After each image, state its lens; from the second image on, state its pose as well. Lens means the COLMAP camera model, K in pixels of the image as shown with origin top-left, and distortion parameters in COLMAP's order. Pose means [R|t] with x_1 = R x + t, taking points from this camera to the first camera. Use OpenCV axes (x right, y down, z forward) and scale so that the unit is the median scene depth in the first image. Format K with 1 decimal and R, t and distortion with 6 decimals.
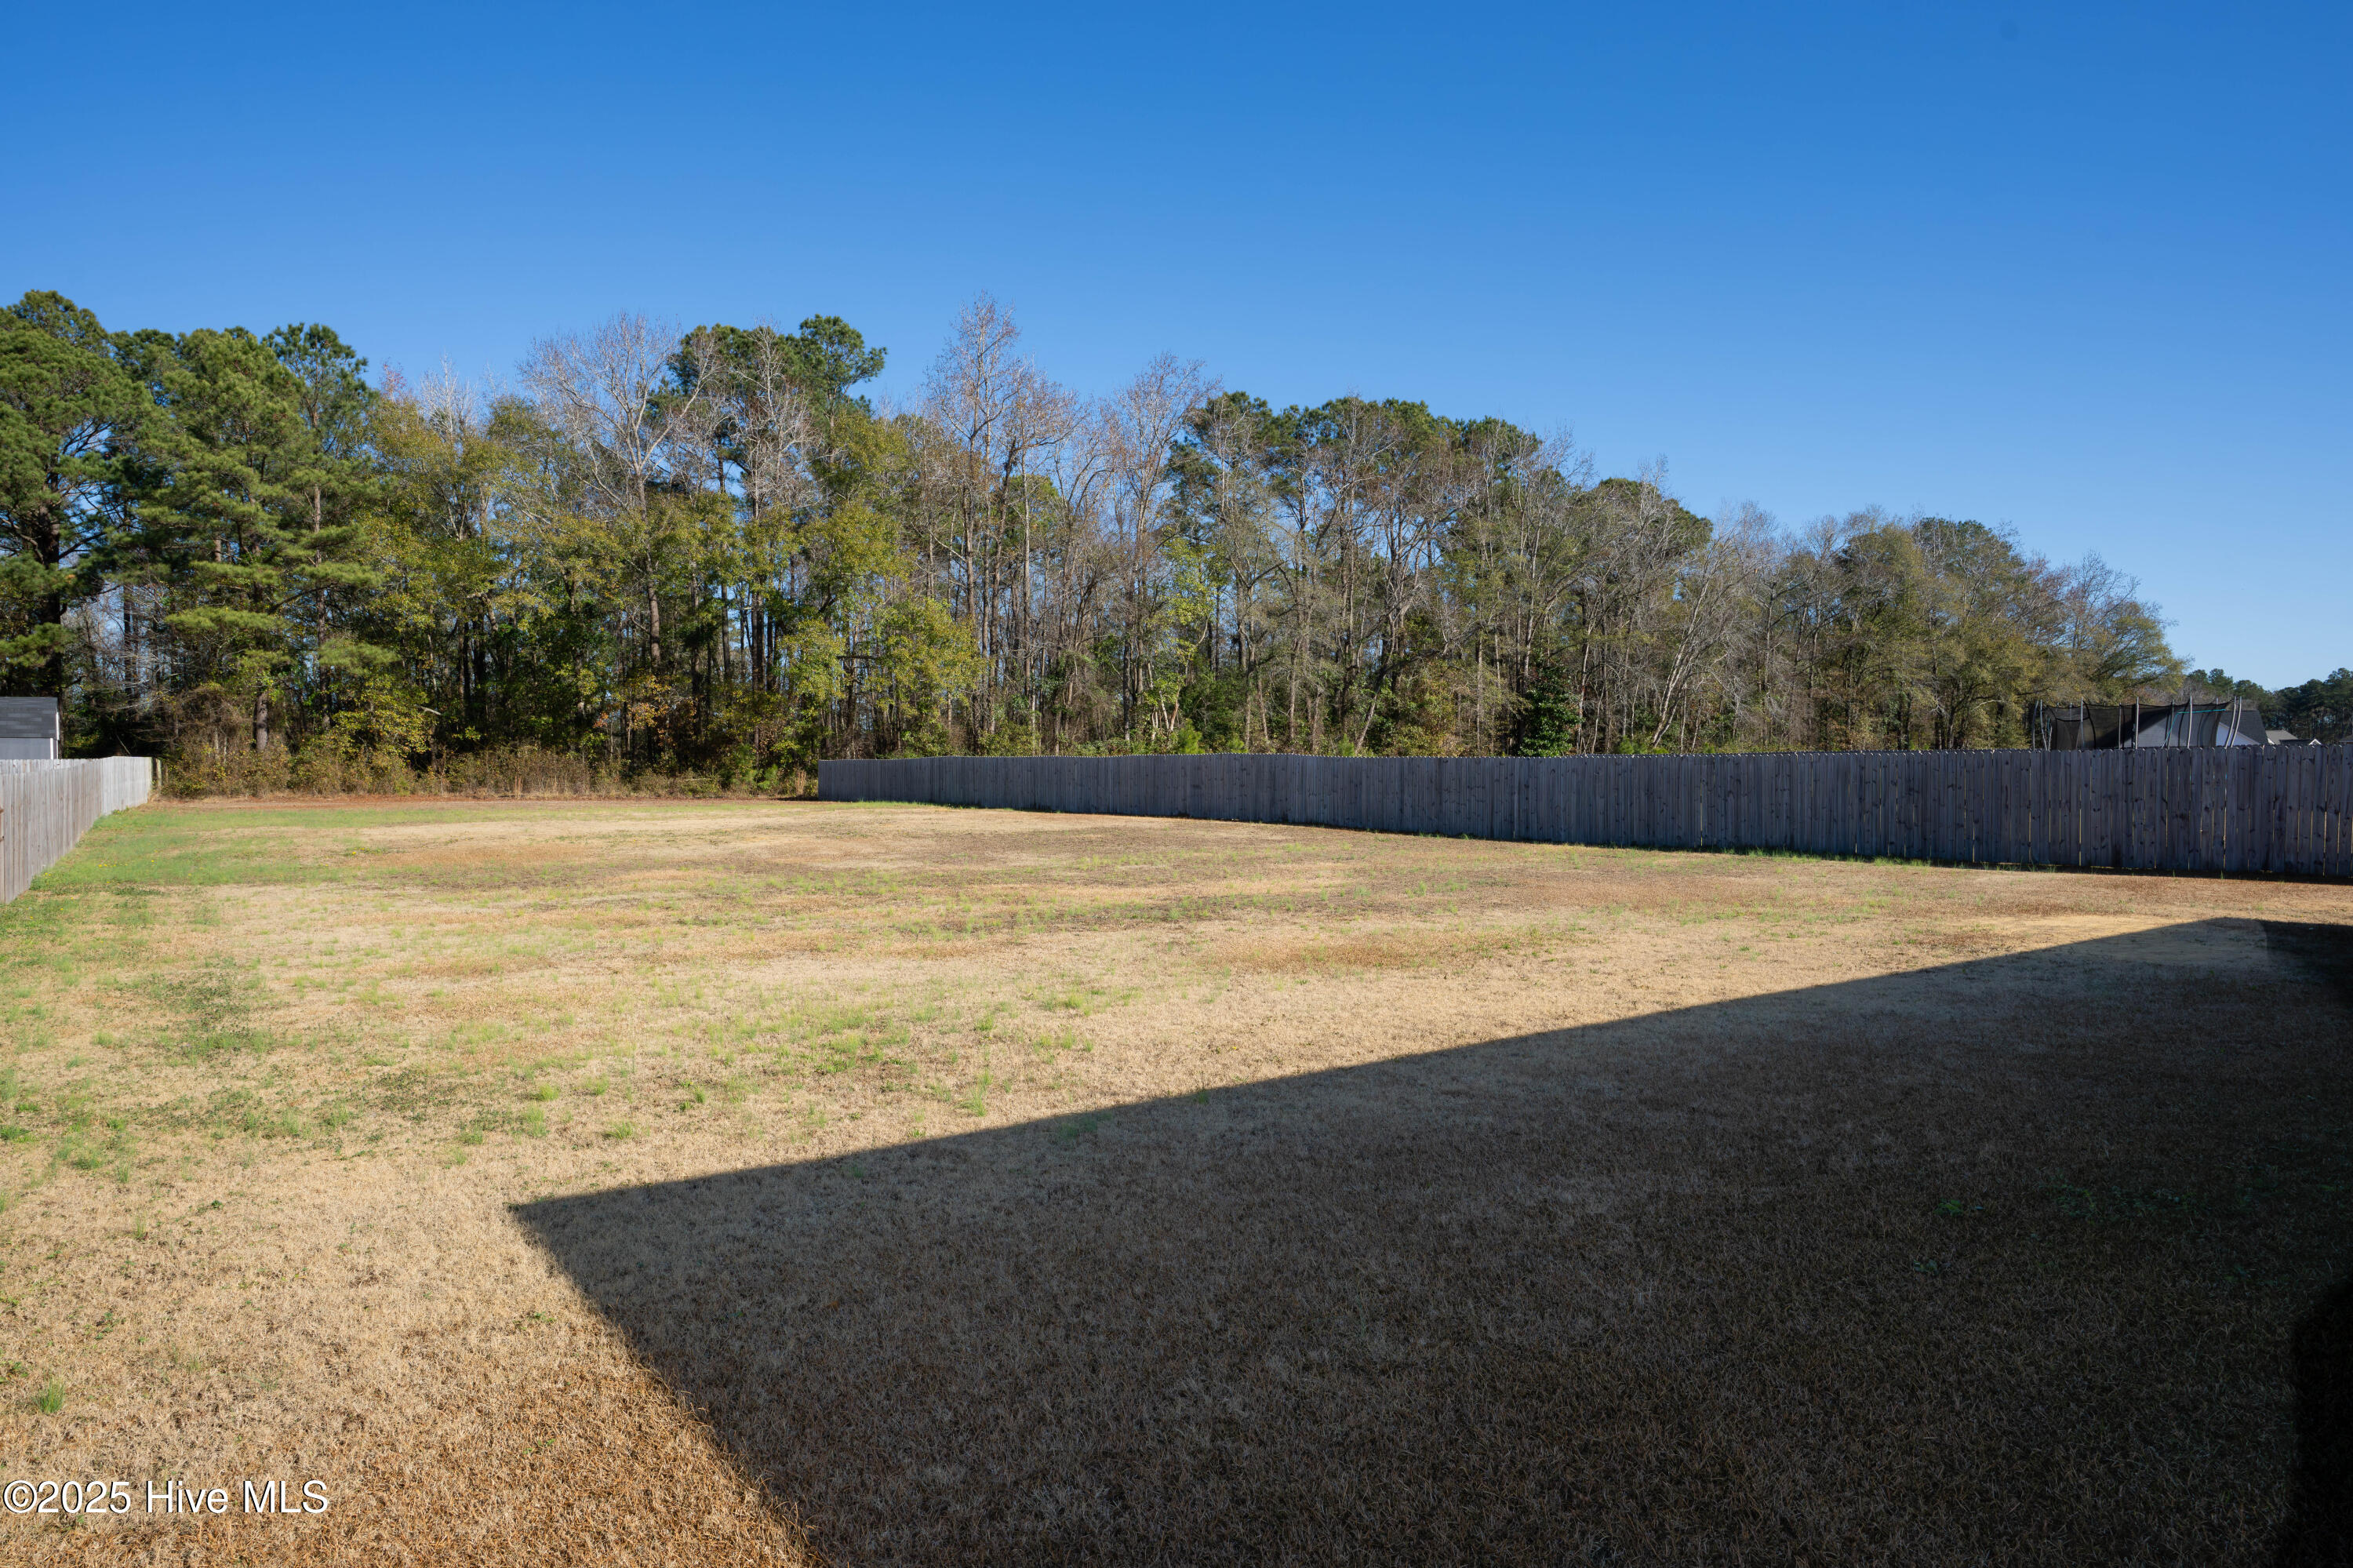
lens RADIAL K [[1465.0, 0, 1166.2], [0, 1465.0, 777.0], [0, 0, 1]] dist [0.000281, 0.006733]
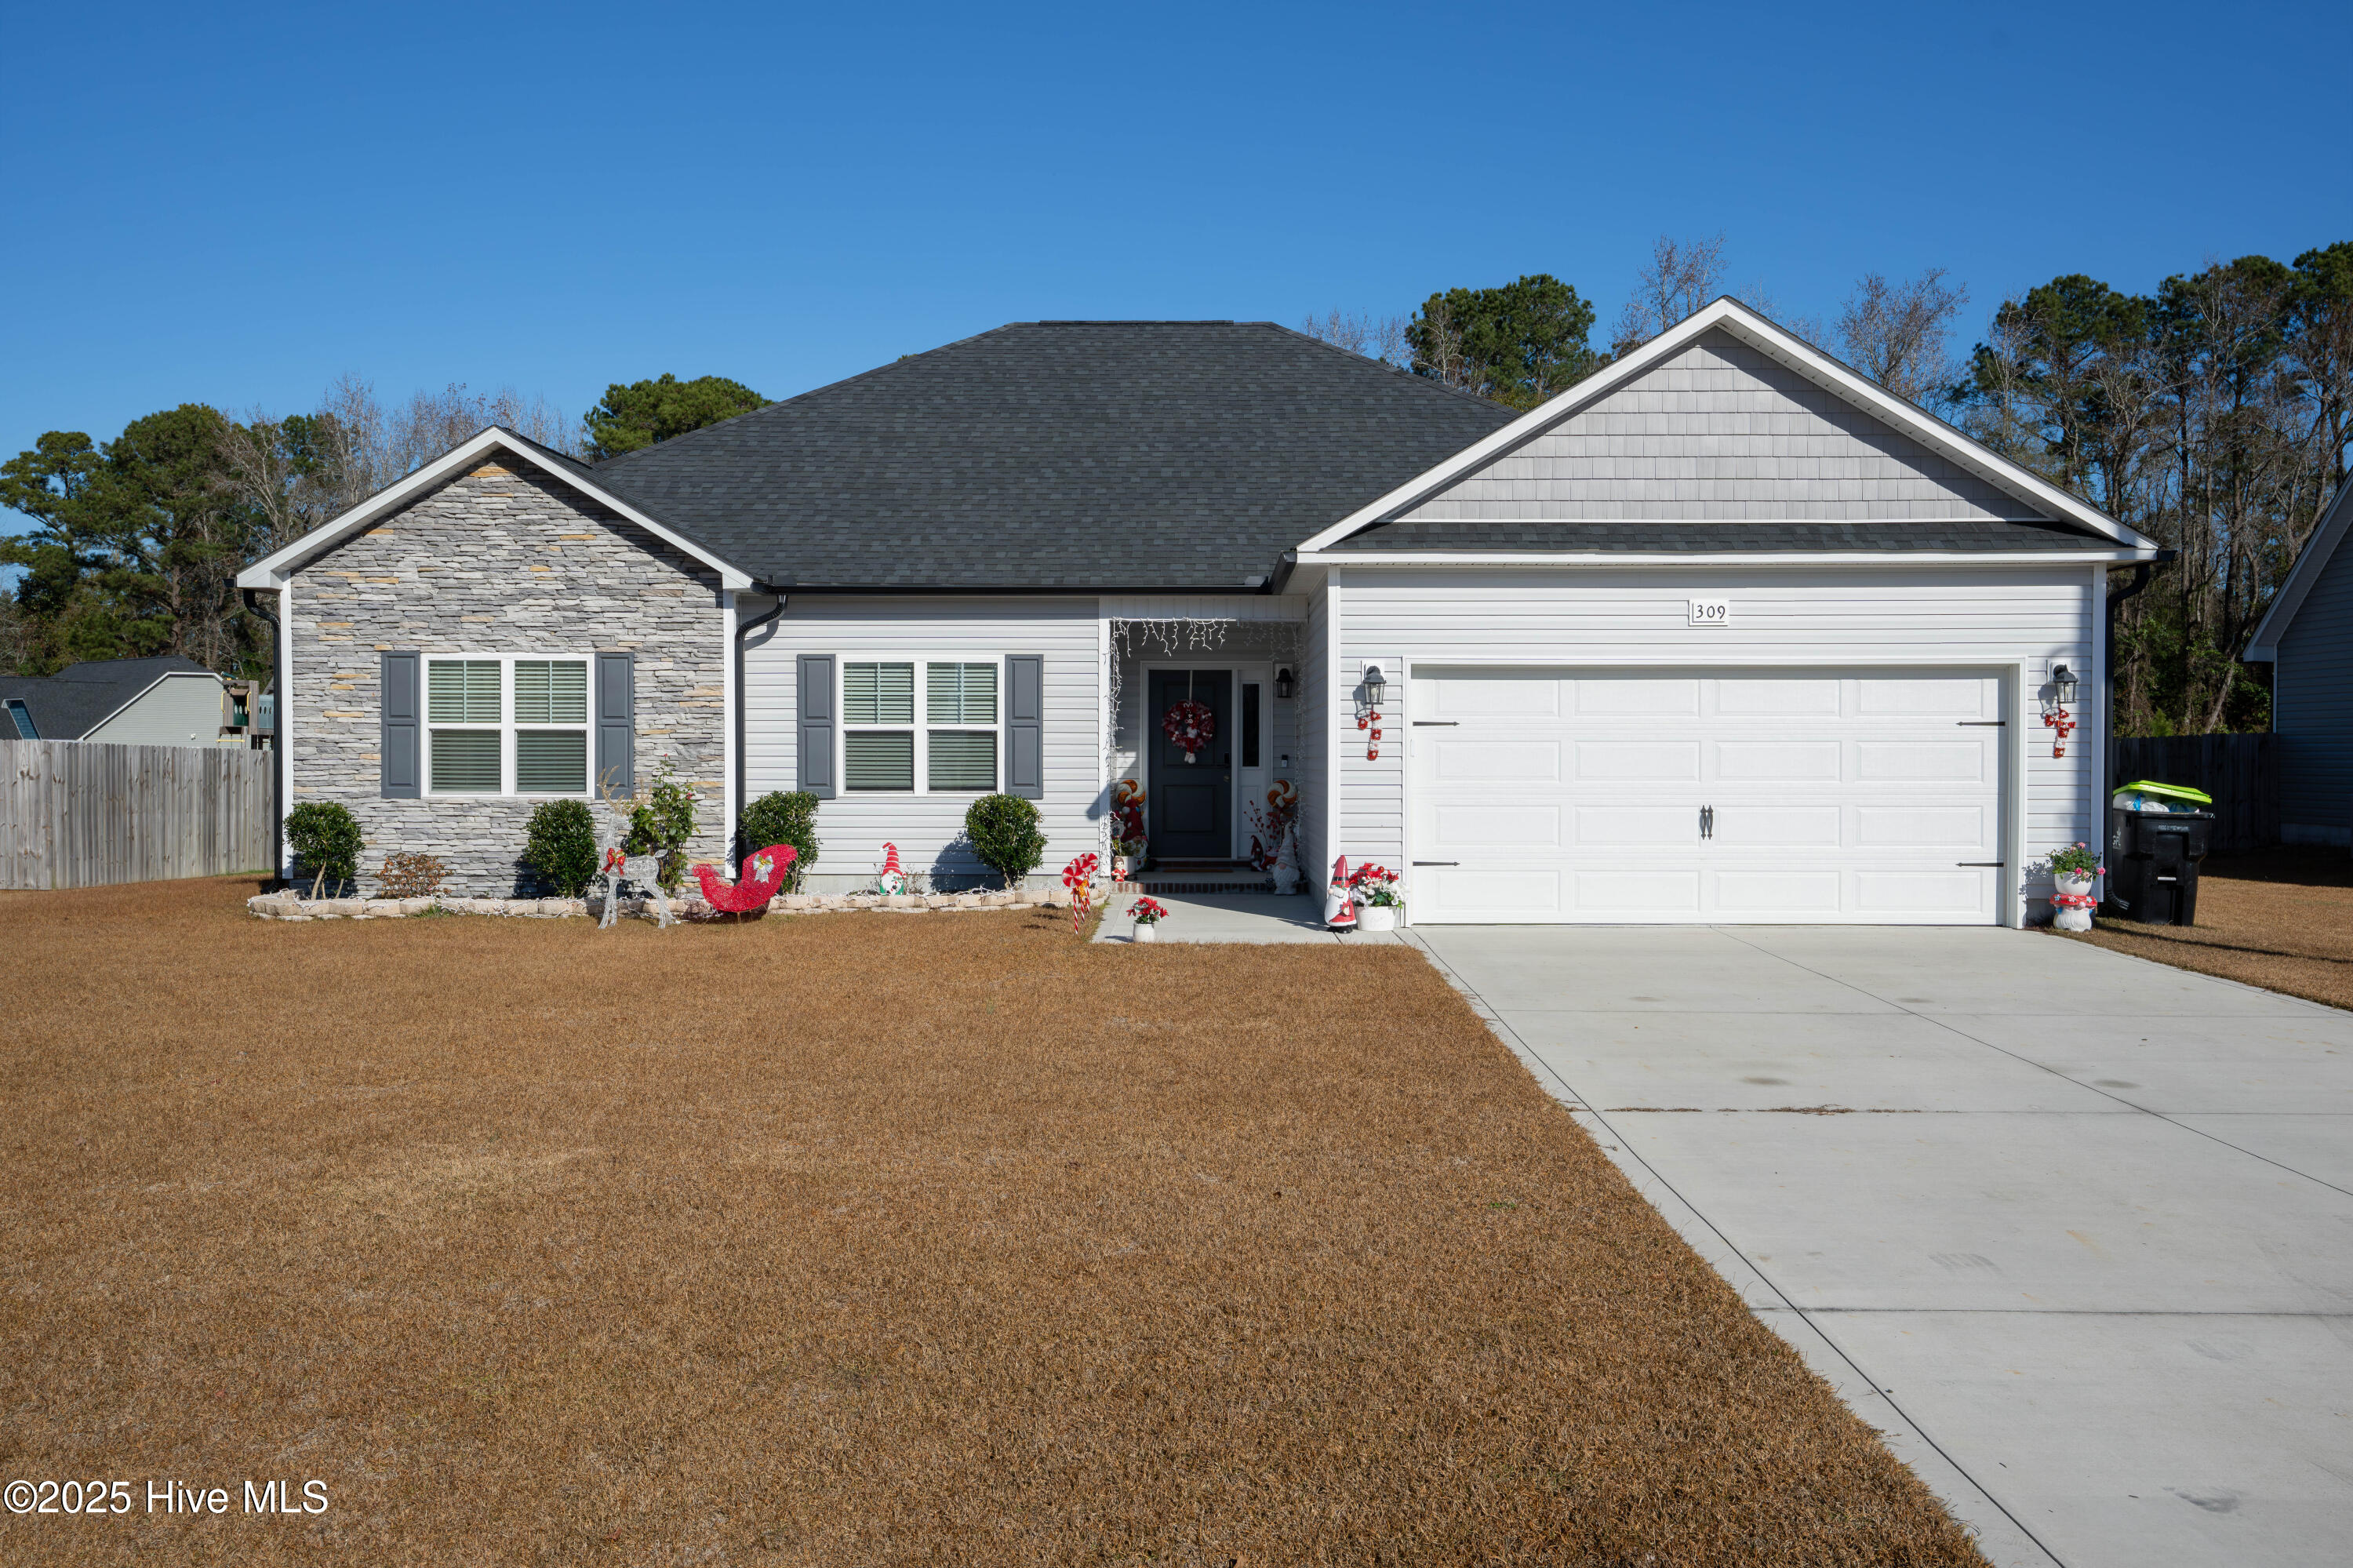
lens RADIAL K [[2062.3, 0, 1174.5], [0, 2062.3, 775.3], [0, 0, 1]] dist [0.055371, 0.044703]
pose [[0.814996, 0.012430, -0.579334, 0.465593], [-0.006217, 0.999900, 0.012706, -0.005993], [0.579434, -0.006754, 0.814991, -0.305536]]
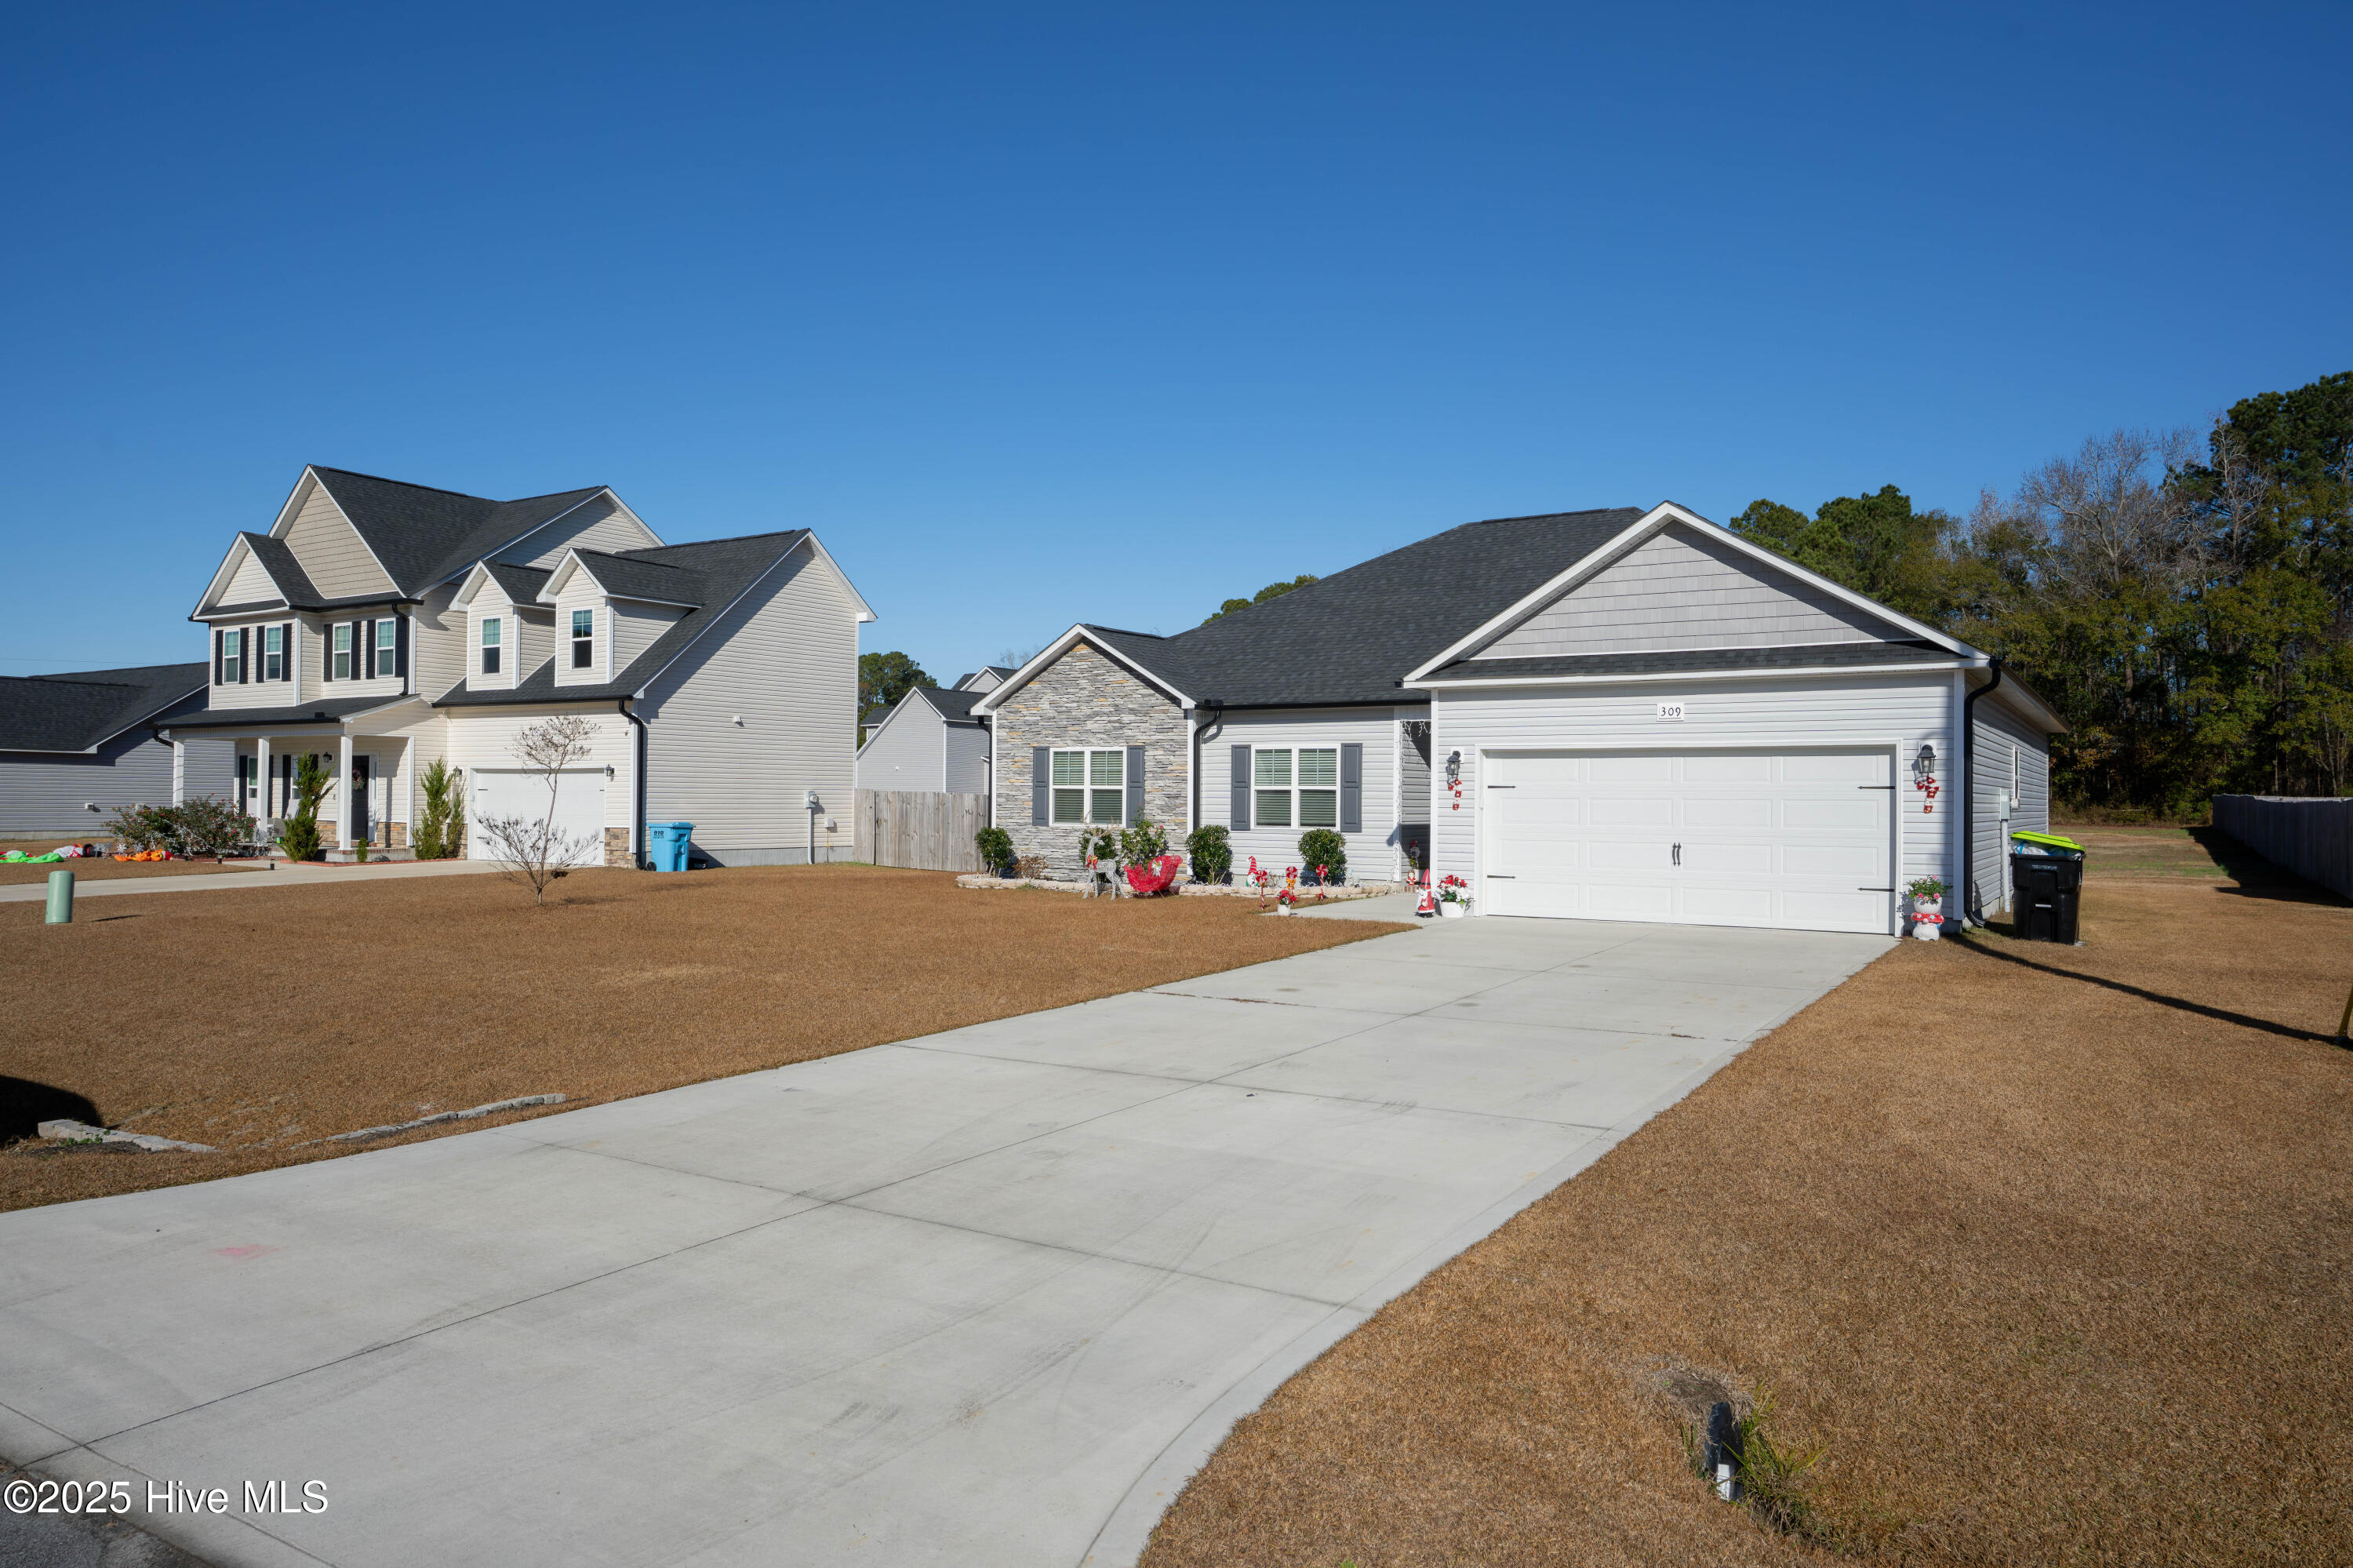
lens RADIAL K [[1529.4, 0, 1175.5], [0, 1529.4, 787.2], [0, 0, 1]] dist [-0.014612, 0.020739]
pose [[0.380167, 0.001964, -0.924916, 0.601532], [-0.009501, 0.999953, -0.001781, -0.008350], [0.924869, 0.009464, 0.380167, -0.244733]]
